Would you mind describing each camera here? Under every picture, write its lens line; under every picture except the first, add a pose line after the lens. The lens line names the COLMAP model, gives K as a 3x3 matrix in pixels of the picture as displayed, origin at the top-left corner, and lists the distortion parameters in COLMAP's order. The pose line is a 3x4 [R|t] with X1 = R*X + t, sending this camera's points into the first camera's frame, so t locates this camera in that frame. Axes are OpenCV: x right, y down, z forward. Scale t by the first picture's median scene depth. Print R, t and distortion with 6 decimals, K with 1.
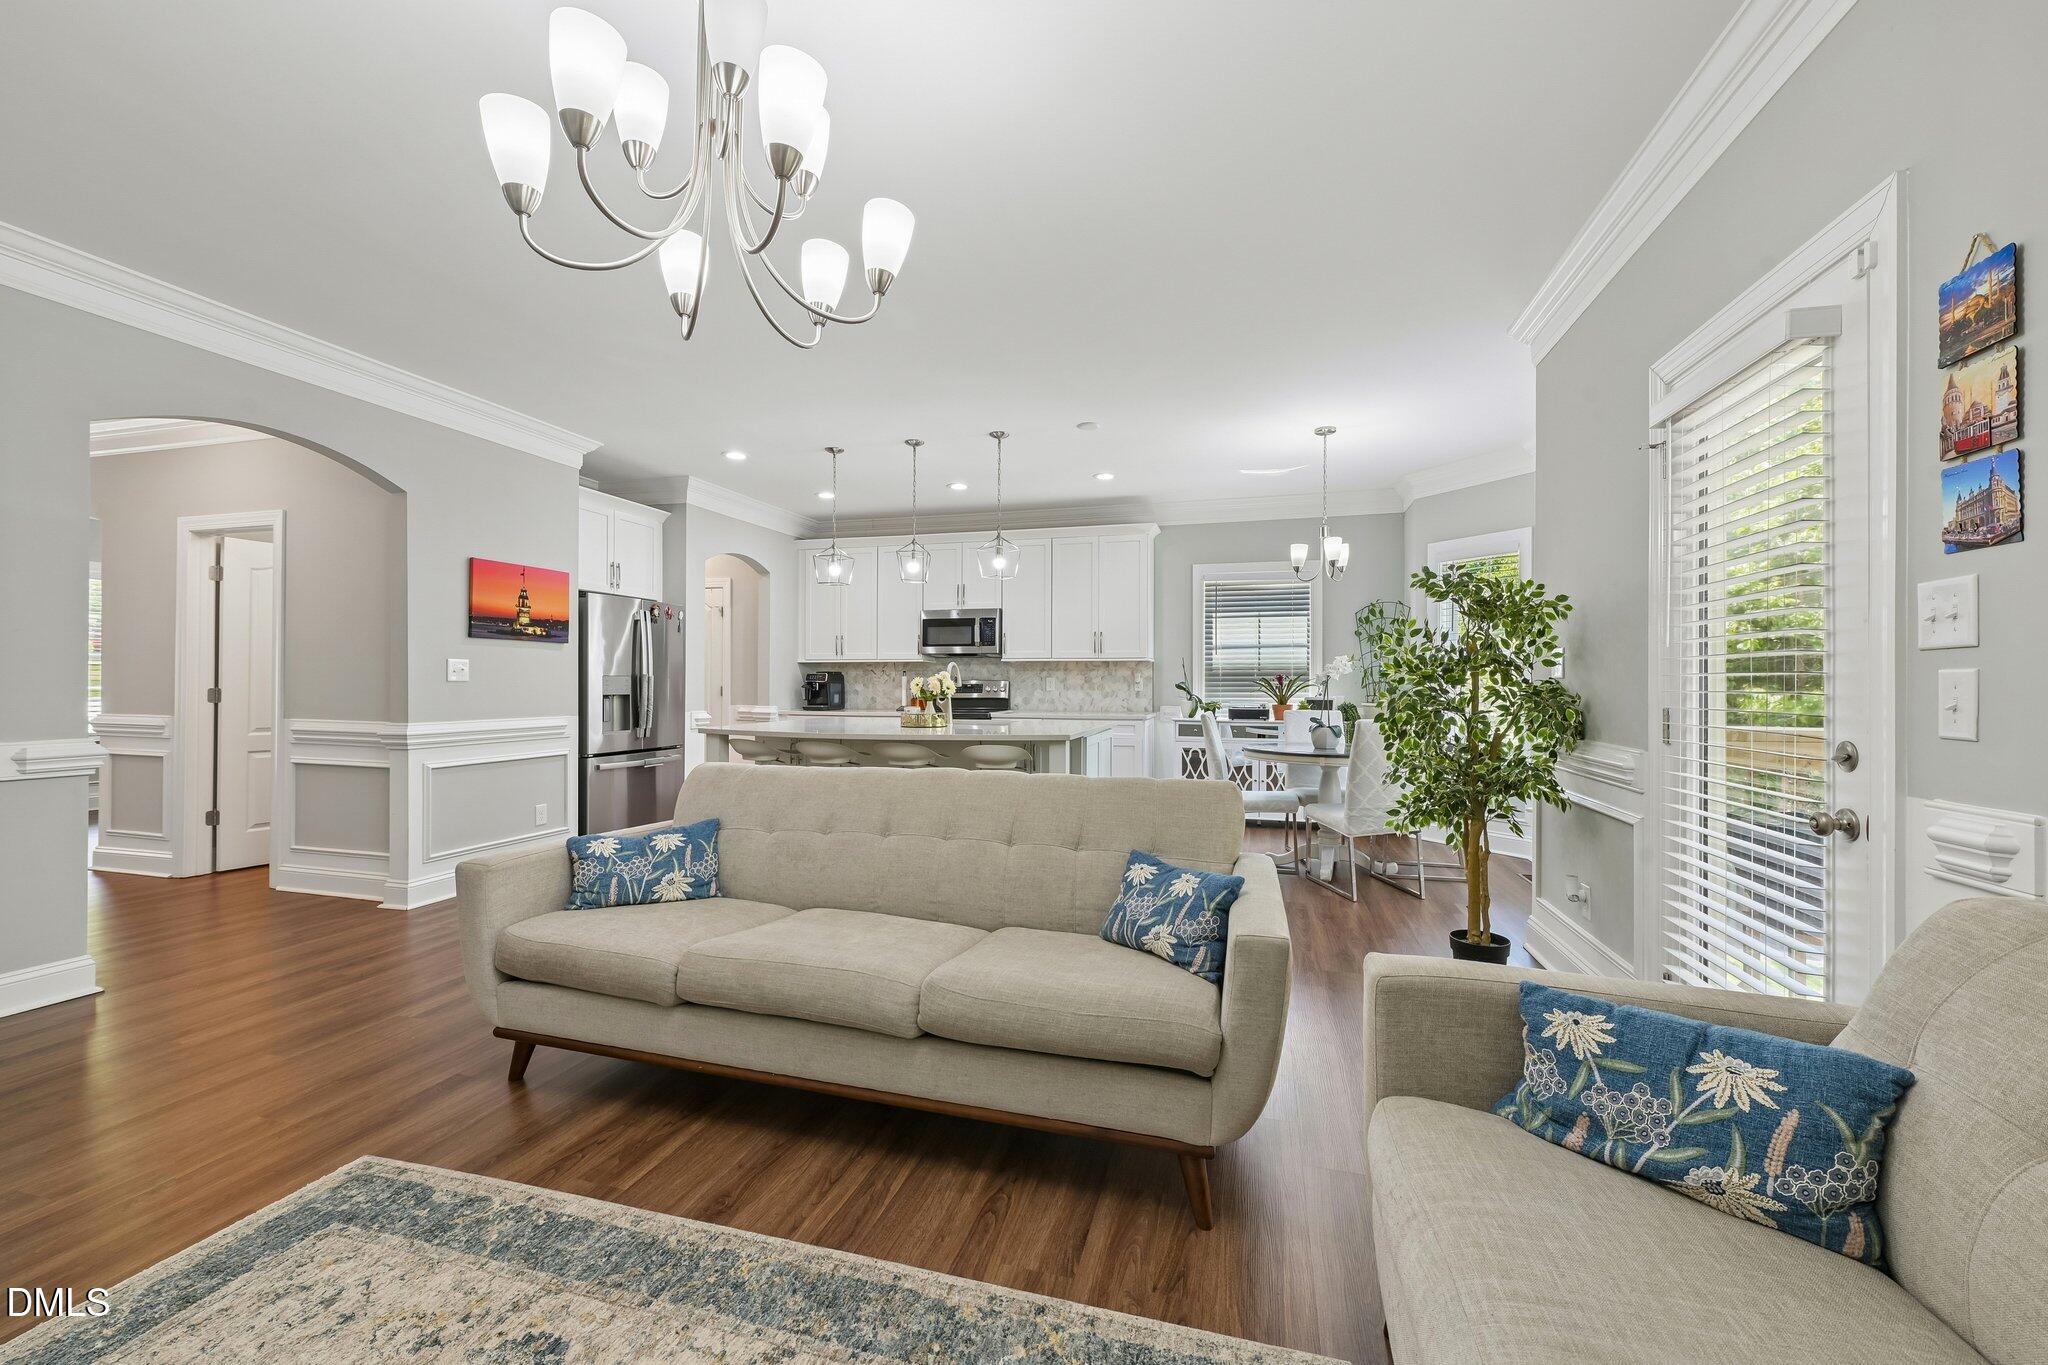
lens RADIAL K [[808.7, 0, 1019.3], [0, 808.7, 679.3], [0, 0, 1]] dist [0.008495, -0.000001]
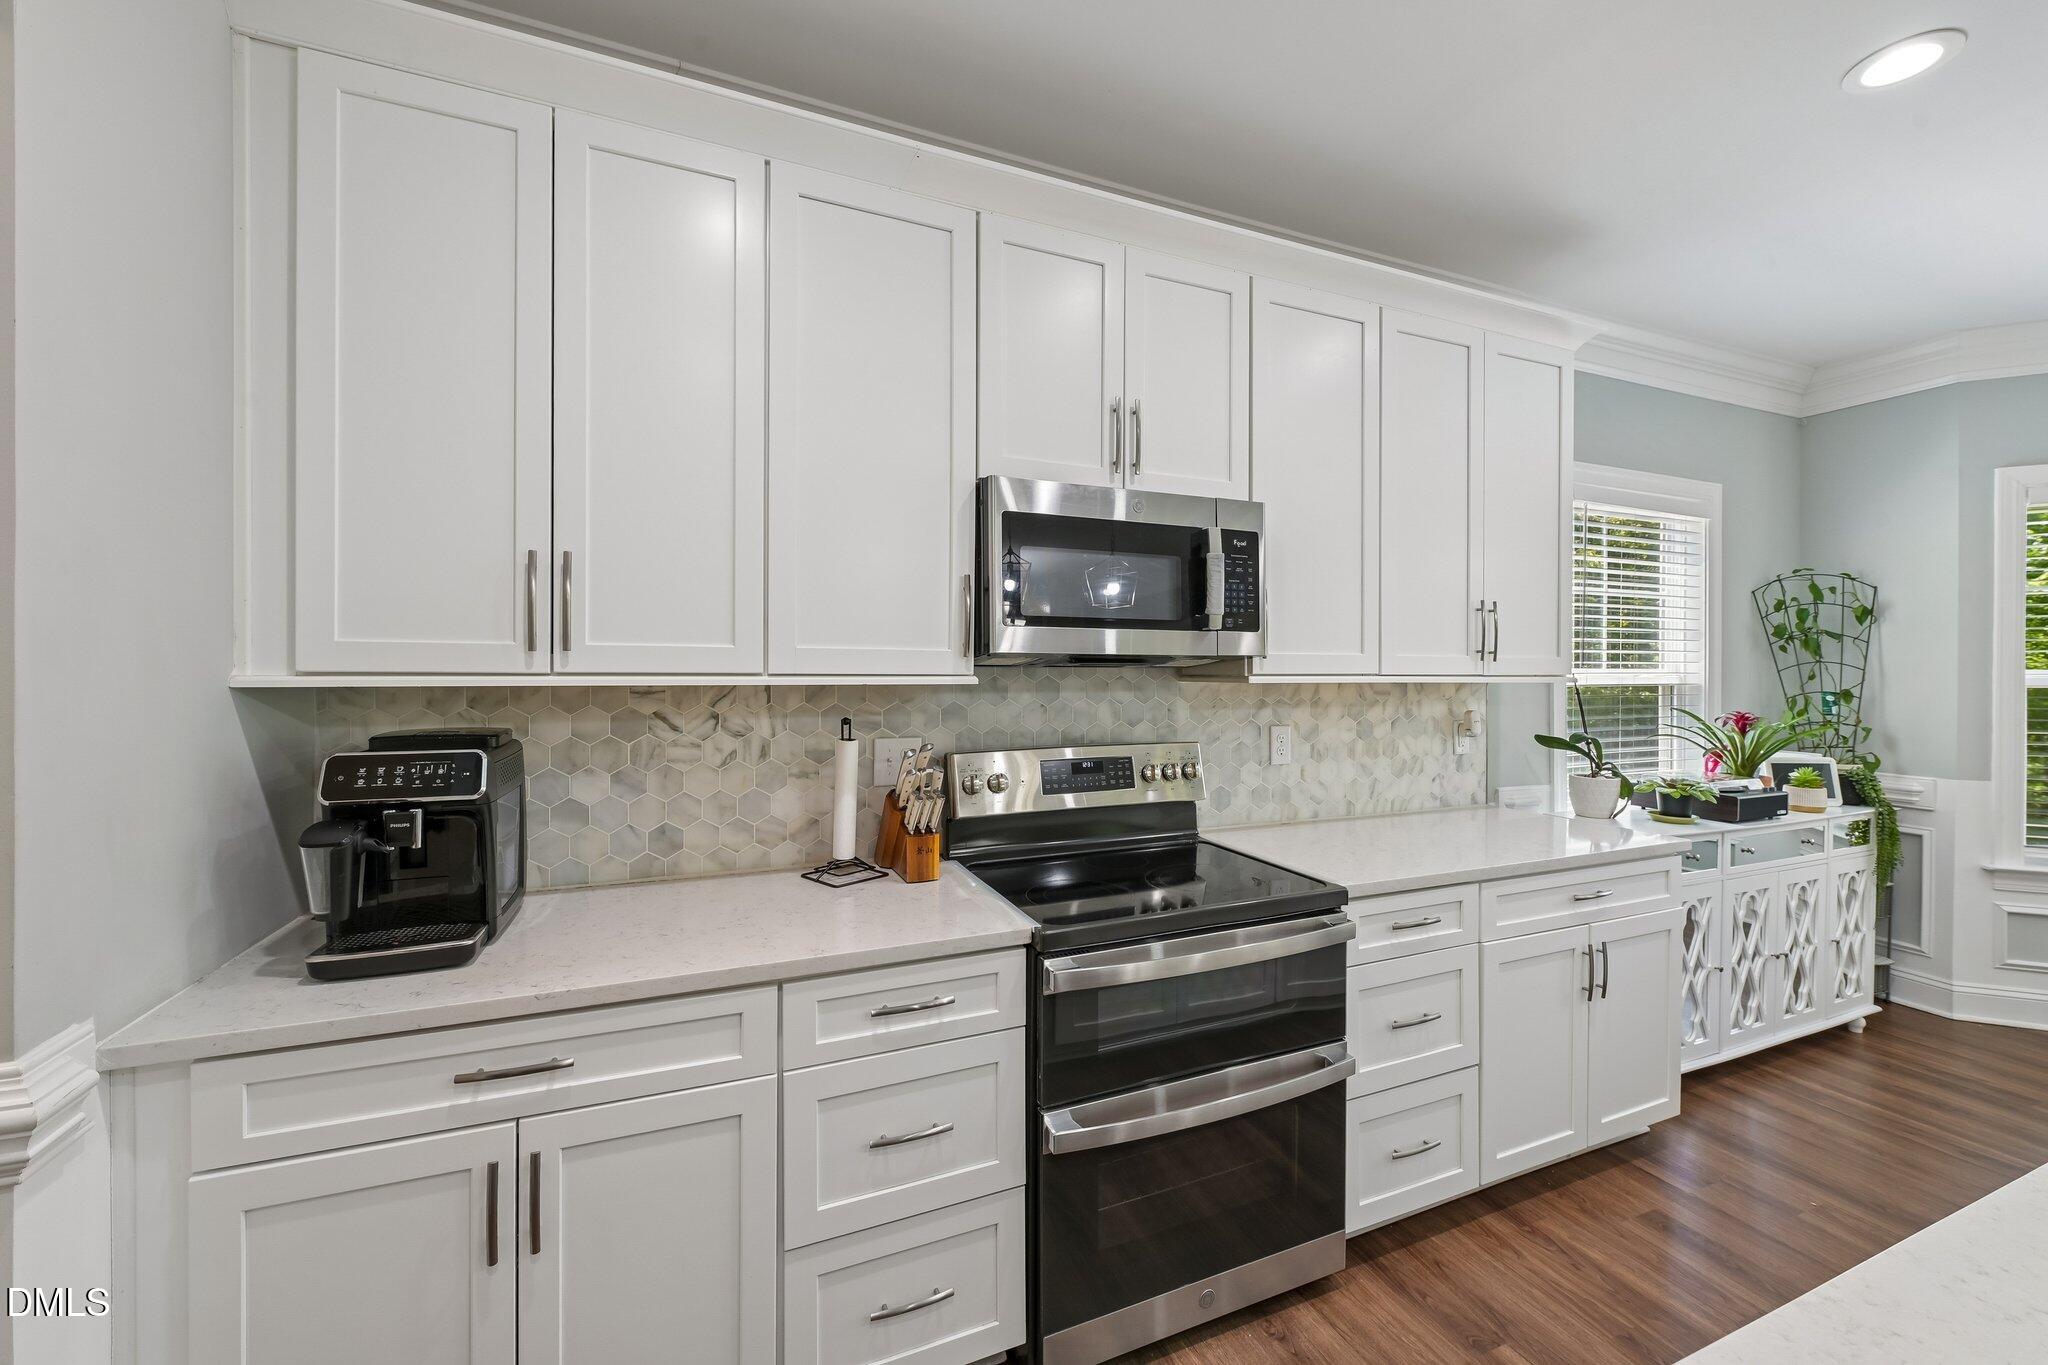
lens RADIAL K [[808.7, 0, 1032.2], [0, 808.7, 676.6], [0, 0, 1]] dist [0.008495, -0.000001]
pose [[0.764300, -0.003765, 0.644850, -0.271177], [-0.000275, 0.999981, 0.006165, -0.026295], [-0.644861, -0.004889, 0.764284, 0.804111]]
